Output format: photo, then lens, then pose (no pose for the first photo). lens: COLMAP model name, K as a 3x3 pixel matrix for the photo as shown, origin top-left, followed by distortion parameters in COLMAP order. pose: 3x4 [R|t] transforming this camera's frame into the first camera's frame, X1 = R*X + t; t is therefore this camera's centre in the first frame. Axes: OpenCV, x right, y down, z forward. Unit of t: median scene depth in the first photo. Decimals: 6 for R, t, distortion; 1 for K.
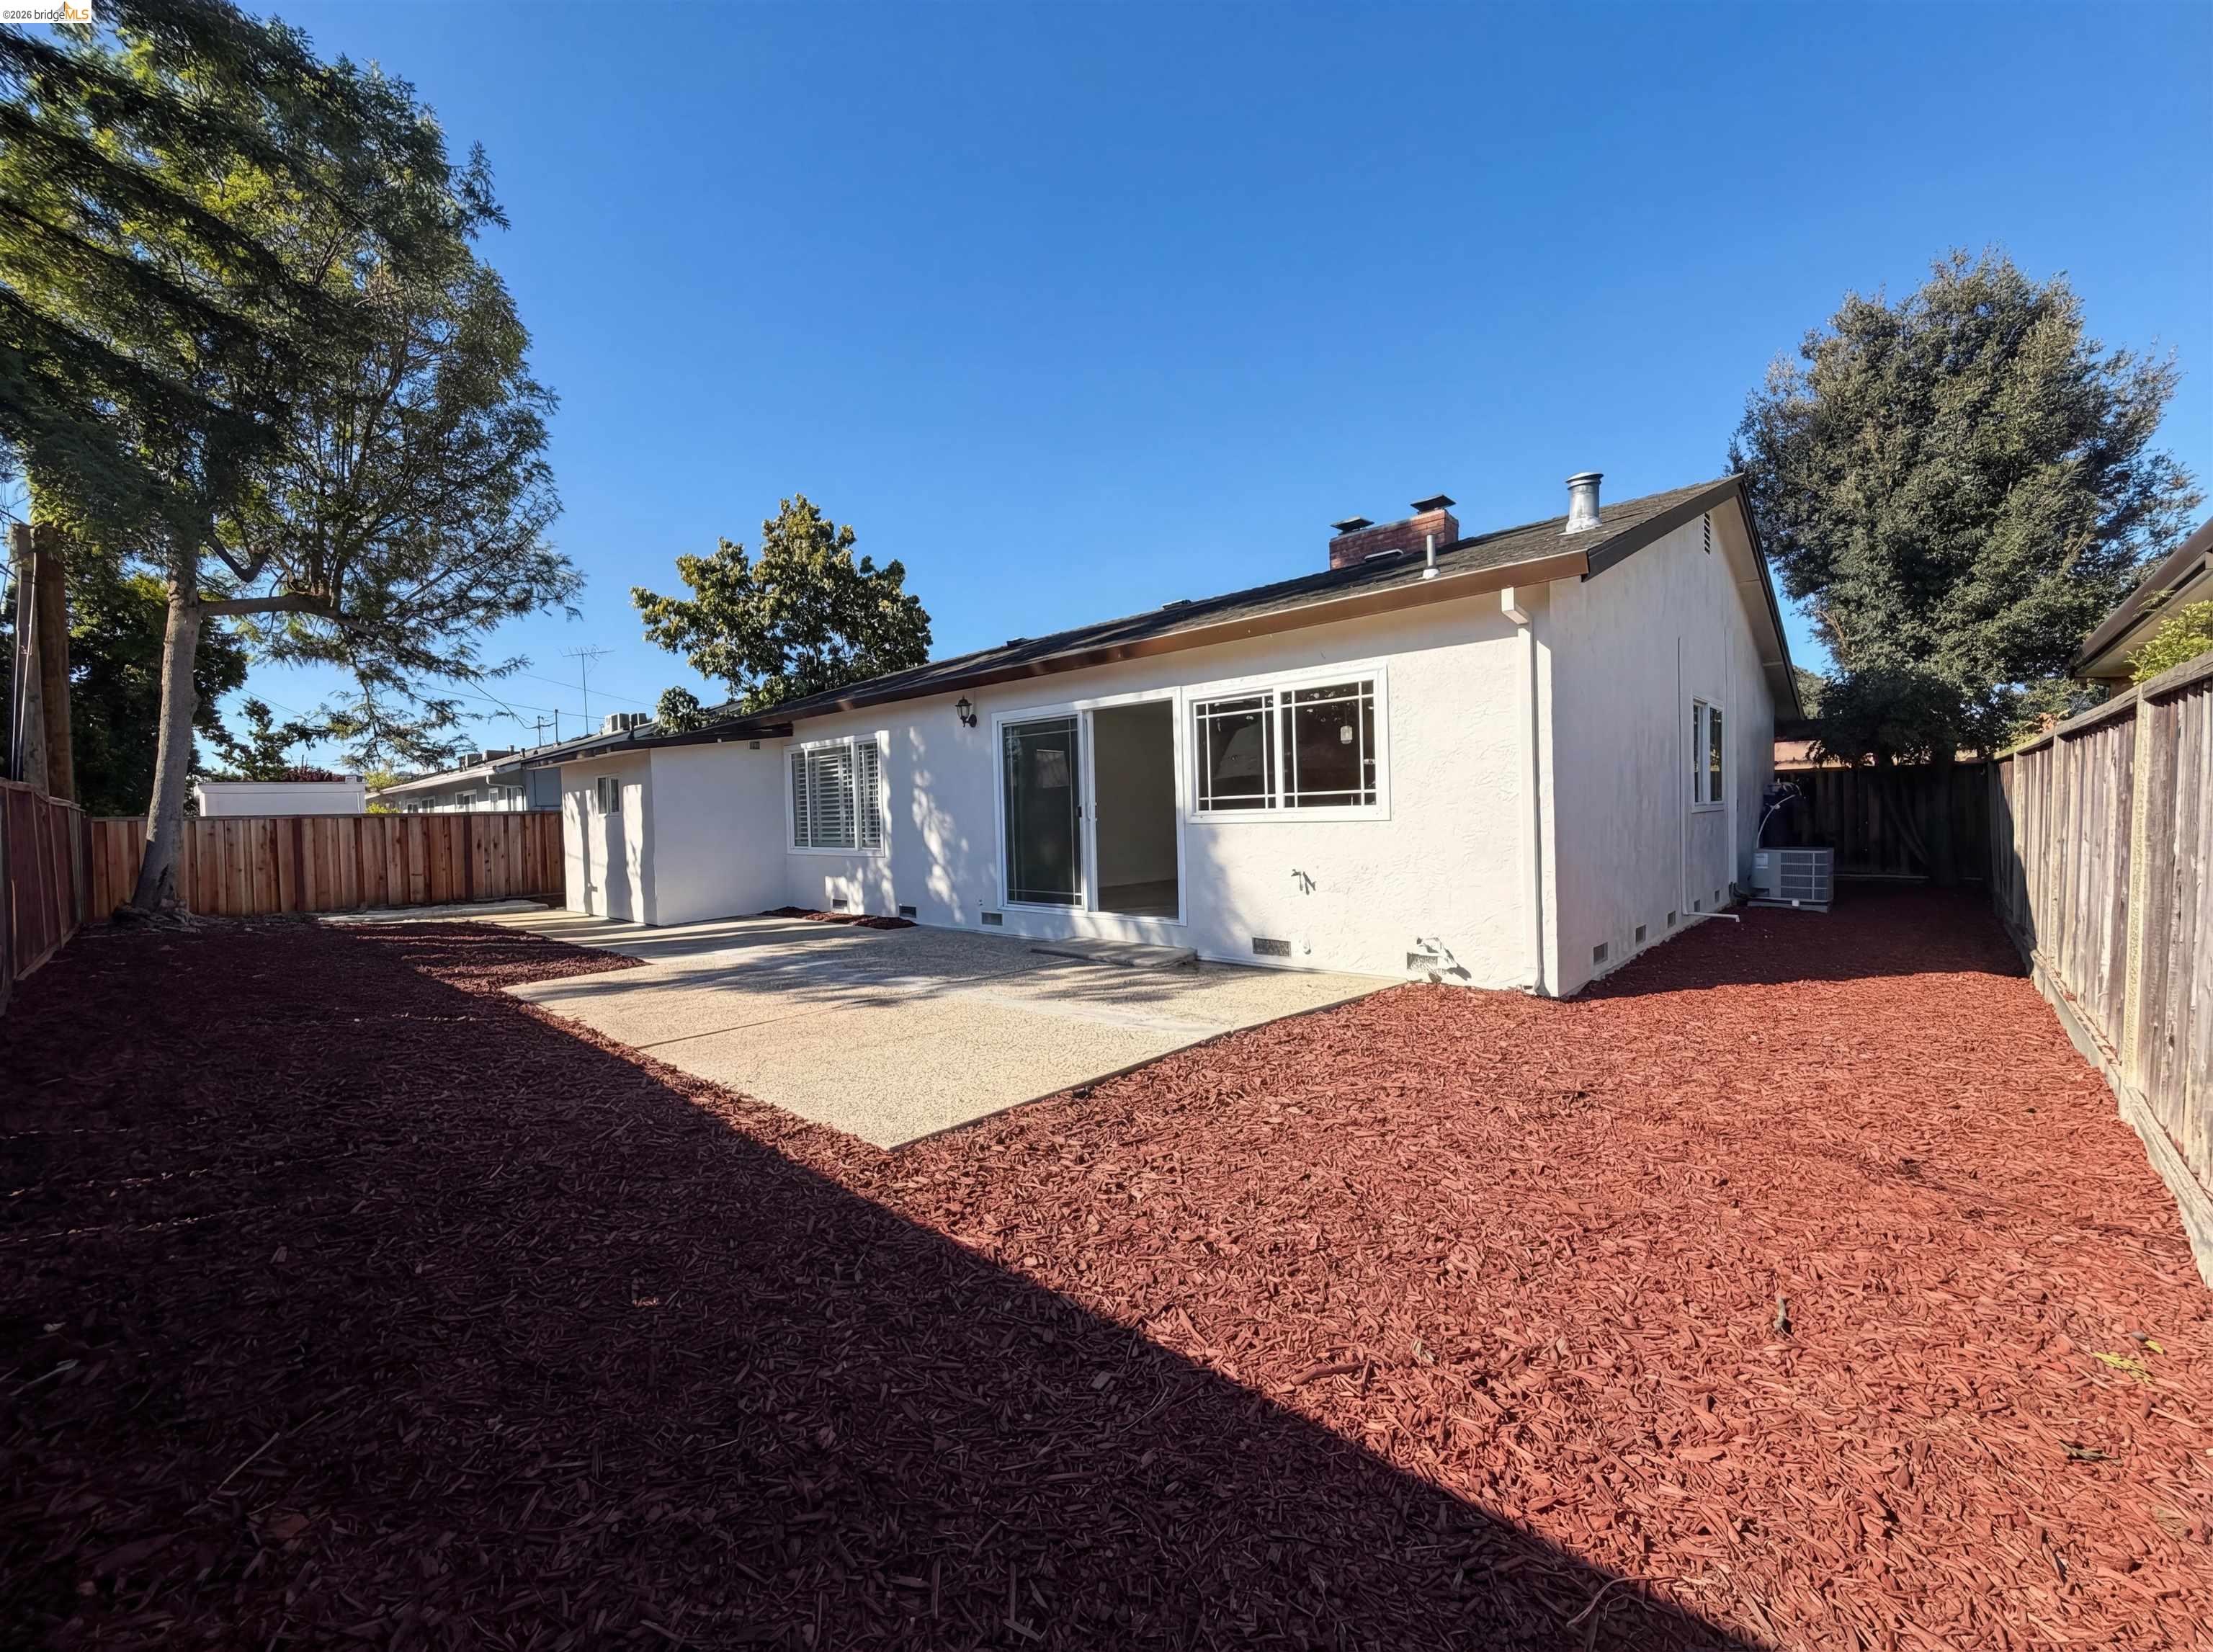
lens RADIAL K [[880.4, 0, 1101.8], [0, 880.4, 830.4], [0, 0, 1]] dist [-0.000065, -0.000342]
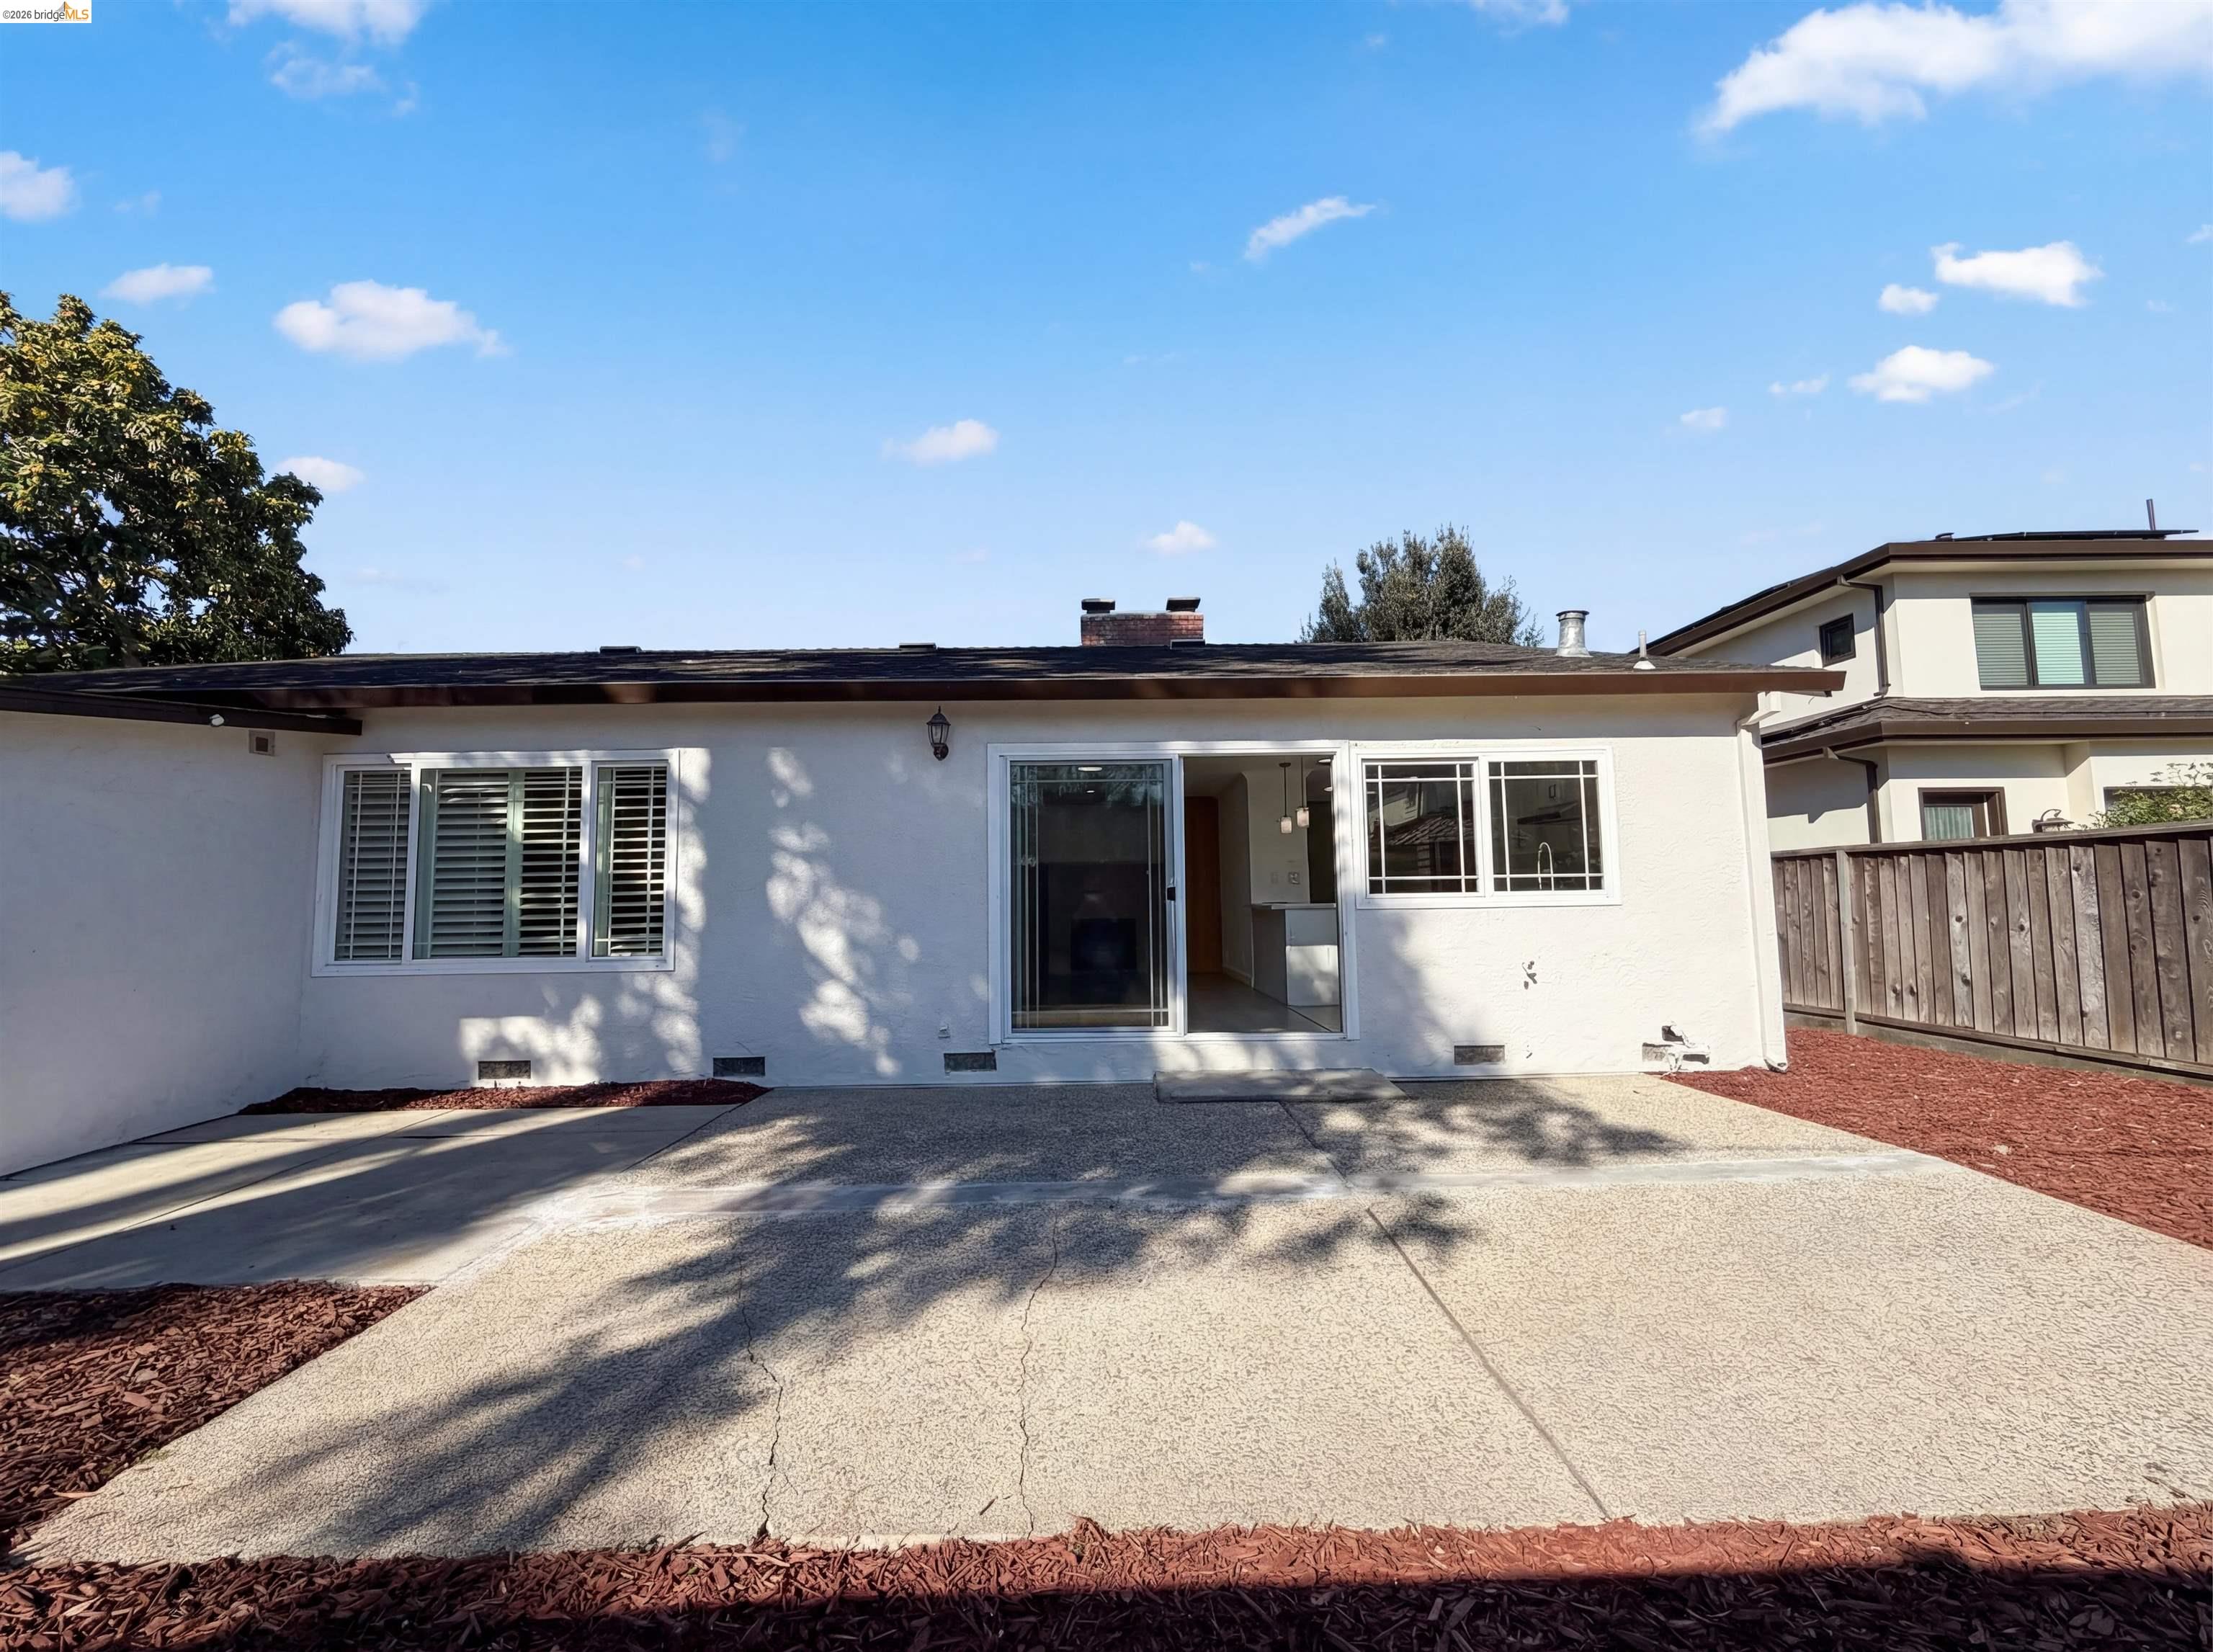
lens RADIAL K [[880.4, 0, 1101.8], [0, 880.4, 830.4], [0, 0, 1]] dist [-0.000065, -0.000342]
pose [[0.722439, 0.070870, 0.687793, -0.527145], [0.008505, 0.993747, -0.111330, 0.006481], [-0.691382, 0.086279, 0.717319, 0.485254]]
